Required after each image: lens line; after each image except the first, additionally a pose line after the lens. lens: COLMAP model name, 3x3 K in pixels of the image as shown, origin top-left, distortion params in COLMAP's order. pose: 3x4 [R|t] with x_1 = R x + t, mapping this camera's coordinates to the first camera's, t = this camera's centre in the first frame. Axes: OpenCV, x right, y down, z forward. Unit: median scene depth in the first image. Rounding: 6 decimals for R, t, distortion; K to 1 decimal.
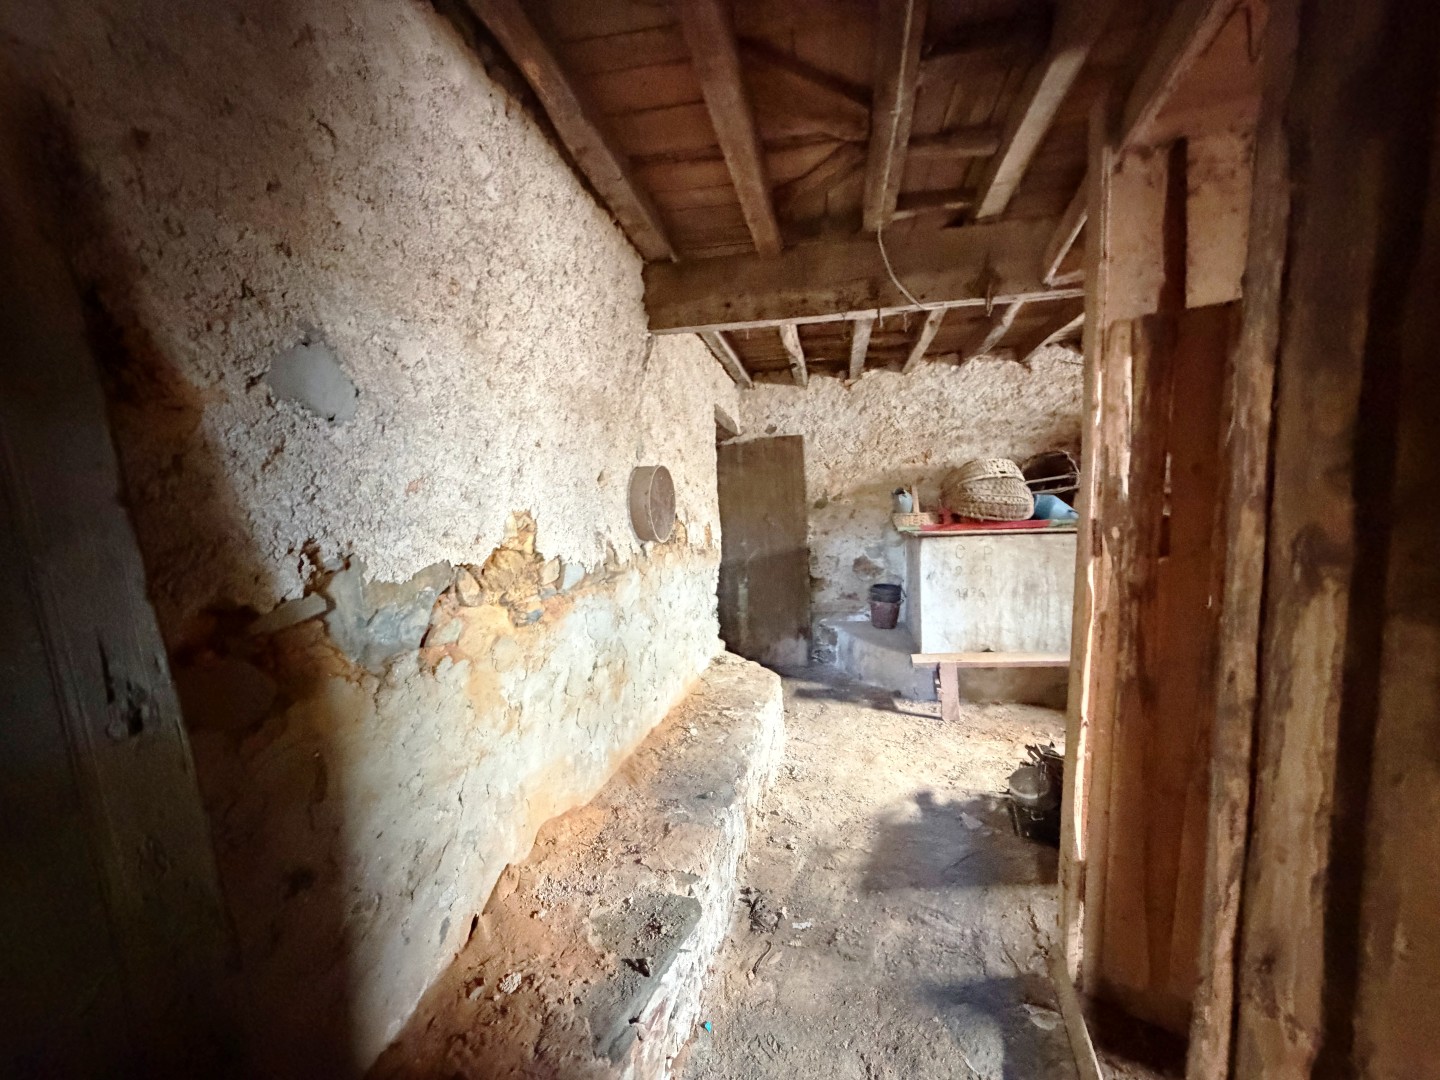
lens RADIAL K [[574.5, 0, 719.2], [0, 574.5, 538.8], [0, 0, 1]] dist [0.001018, -0.000226]
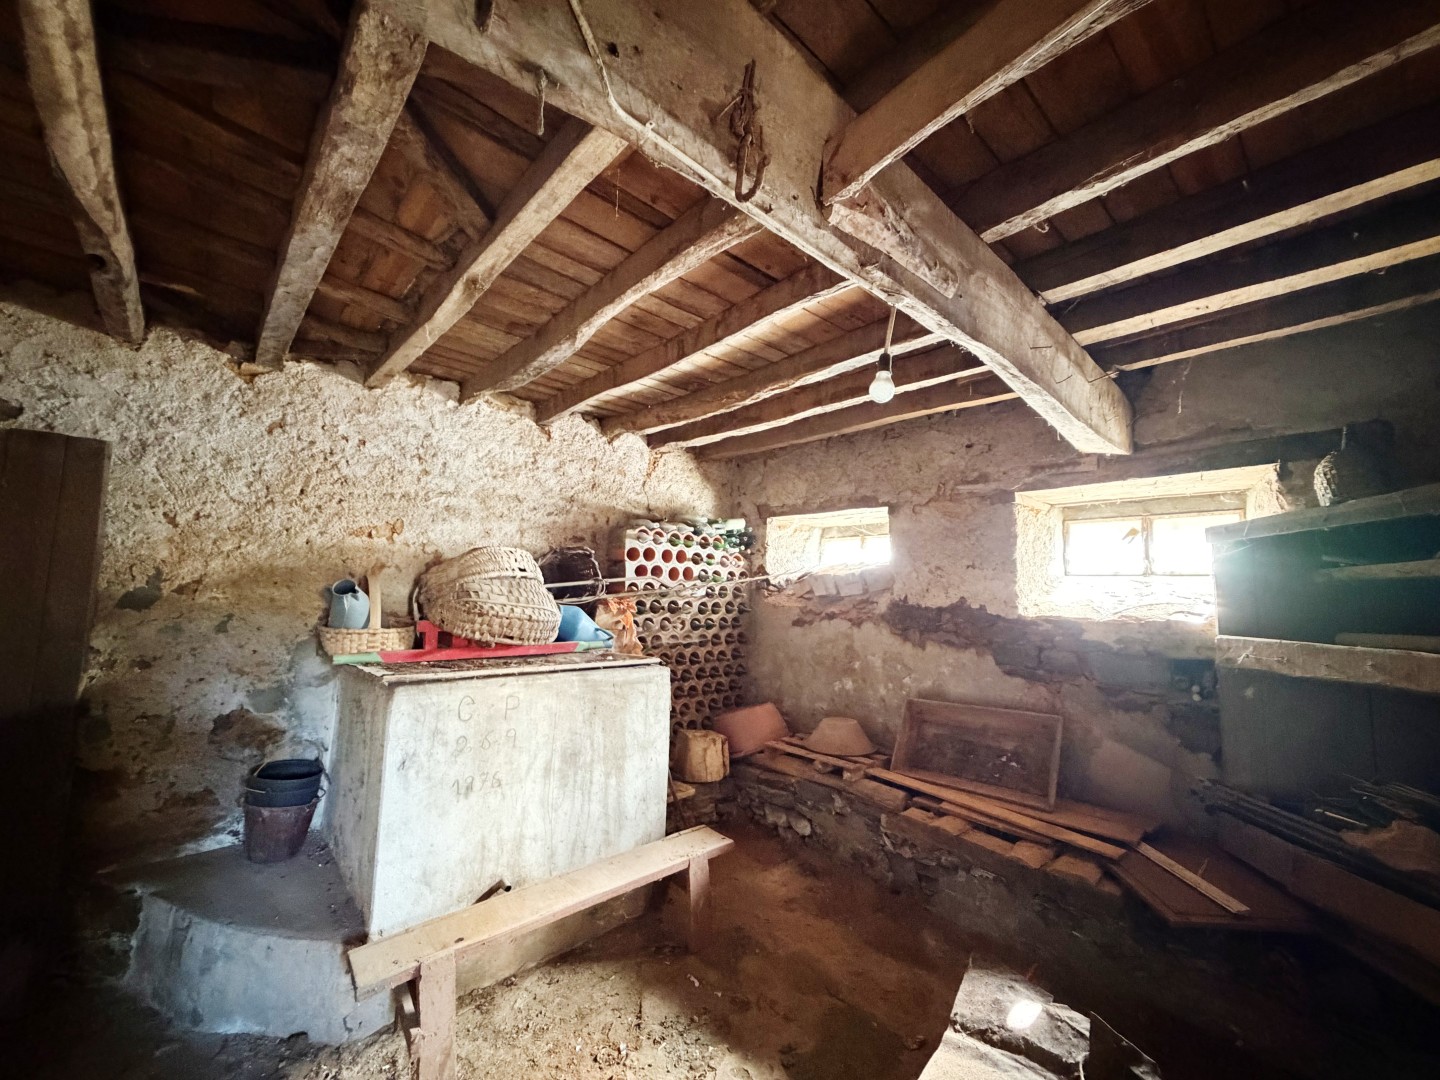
lens RADIAL K [[574.5, 0, 714.3], [0, 574.5, 539.2], [0, 0, 1]] dist [0.001018, -0.000226]
pose [[0.588129, 0.130802, 0.798120, 0.079572], [-0.011270, 0.988065, -0.153627, -0.045640], [-0.808689, 0.081357, 0.582583, 0.385456]]
